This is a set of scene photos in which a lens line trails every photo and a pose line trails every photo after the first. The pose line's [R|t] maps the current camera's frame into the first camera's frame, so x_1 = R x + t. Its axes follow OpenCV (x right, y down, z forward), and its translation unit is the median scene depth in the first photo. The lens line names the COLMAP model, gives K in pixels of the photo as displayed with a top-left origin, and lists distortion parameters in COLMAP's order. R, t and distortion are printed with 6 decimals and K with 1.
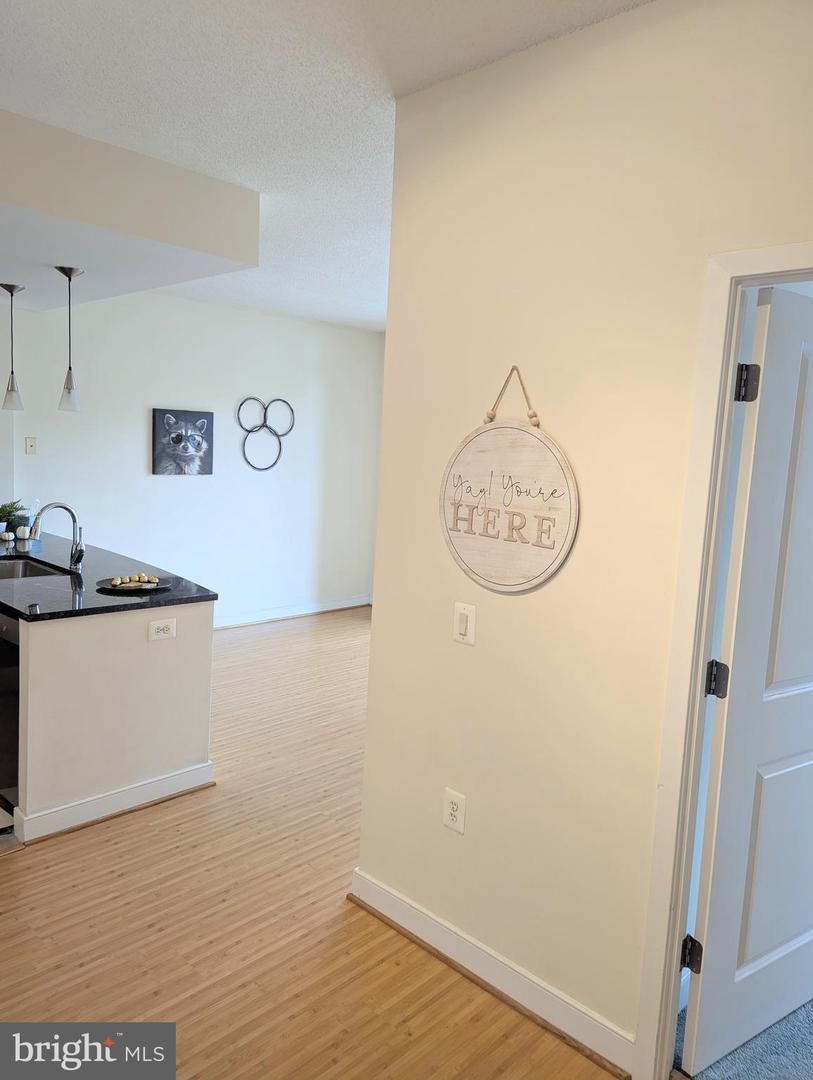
lens RADIAL K [[766.2, 0, 422.7], [0, 766.2, 531.7], [0, 0, 1]] dist [0.056762, -0.034999]
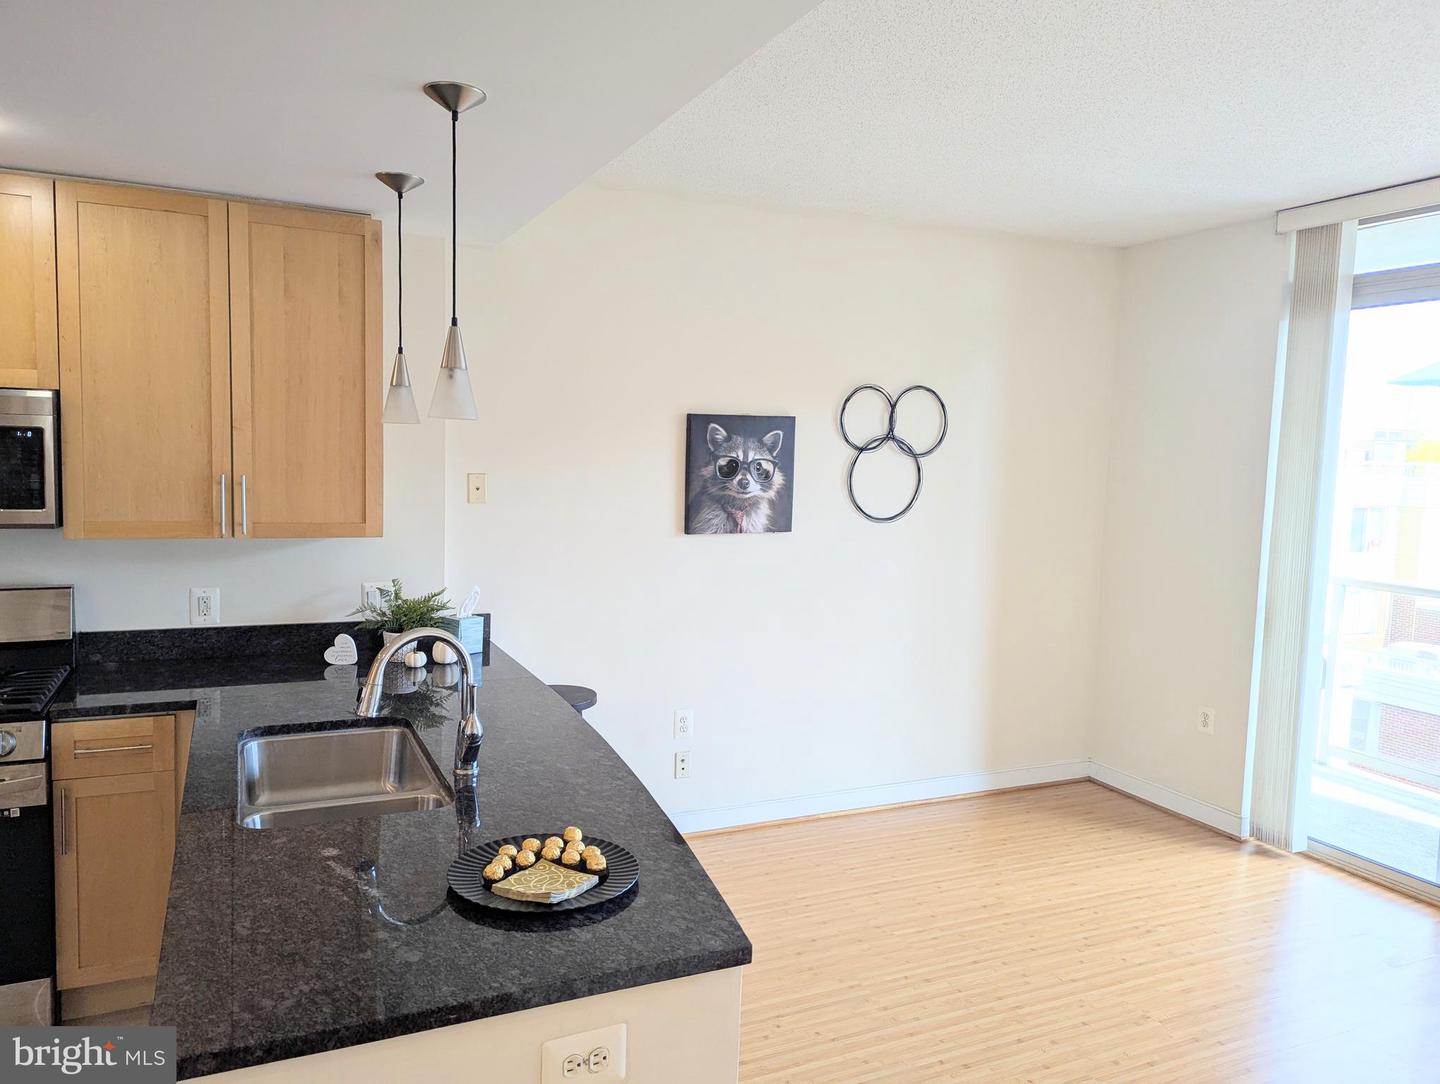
lens RADIAL K [[1013.8, 0, 699.9], [0, 1013.8, 541.3], [0, 0, 1]] dist [0.083177, -0.082805]
pose [[0.927489, 0.005952, -0.373804, -0.087961], [-0.019335, 0.999299, -0.032063, -0.056400], [0.373351, 0.036965, 0.926953, 0.412923]]
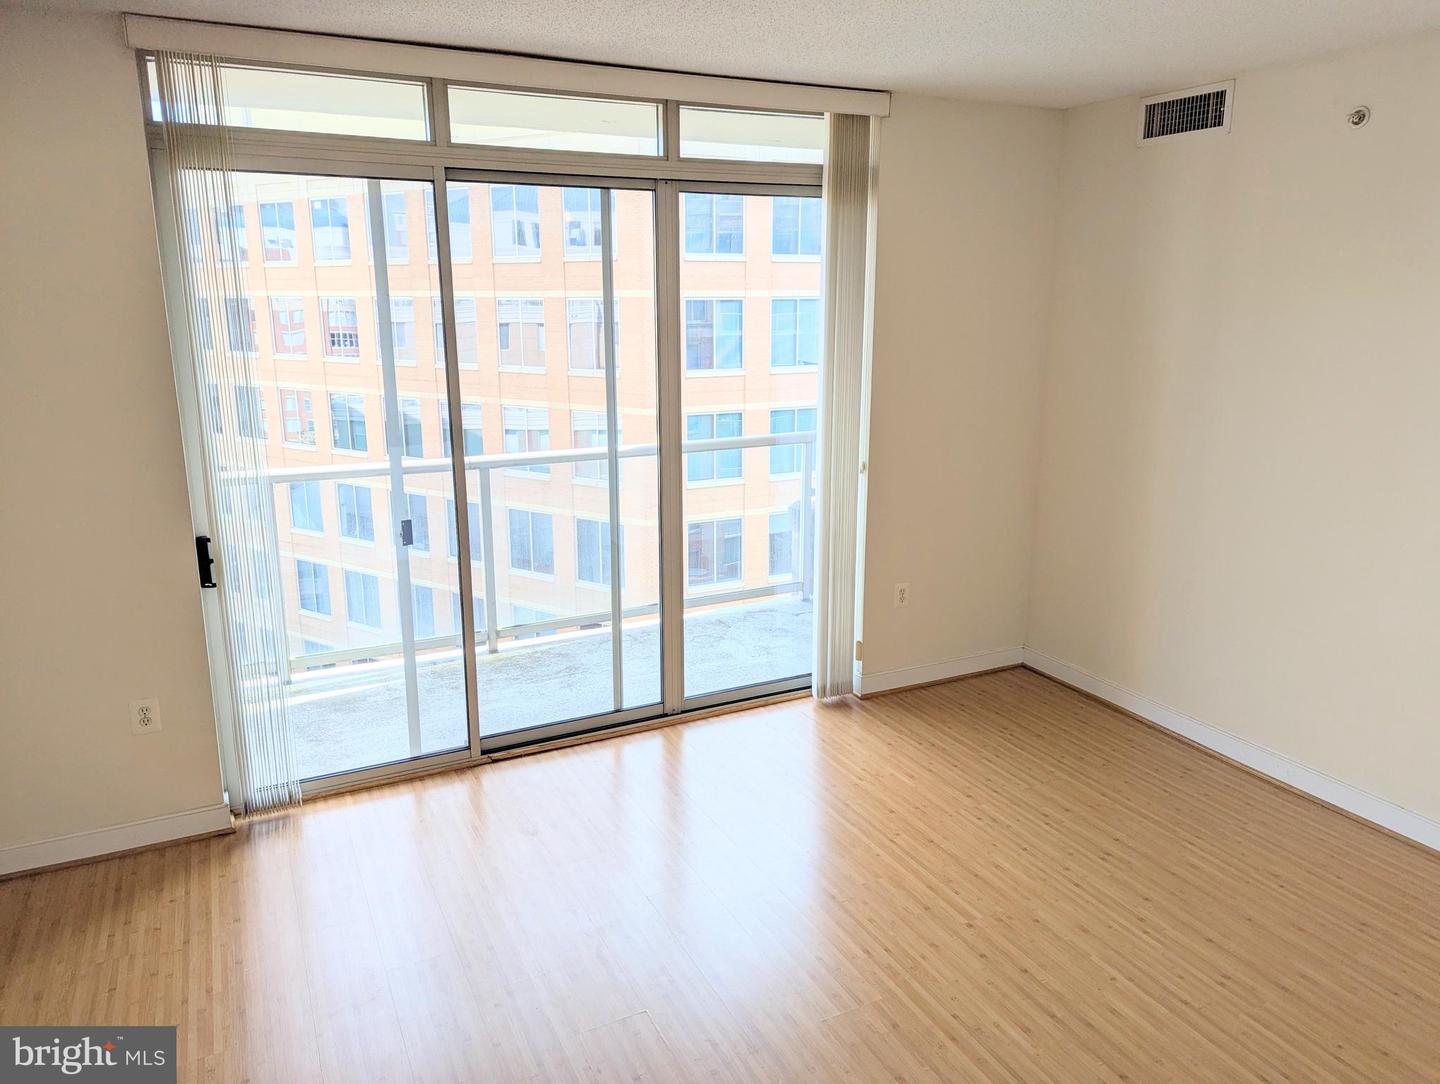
lens RADIAL K [[1013.8, 0, 717.4], [0, 1013.8, 528.3], [0, 0, 1]] dist [0.083177, -0.082805]
pose [[0.349948, -0.262703, 0.899179, -0.484914], [0.121313, 0.964499, 0.234574, -0.177712], [-0.928881, 0.026994, 0.369394, 0.844063]]
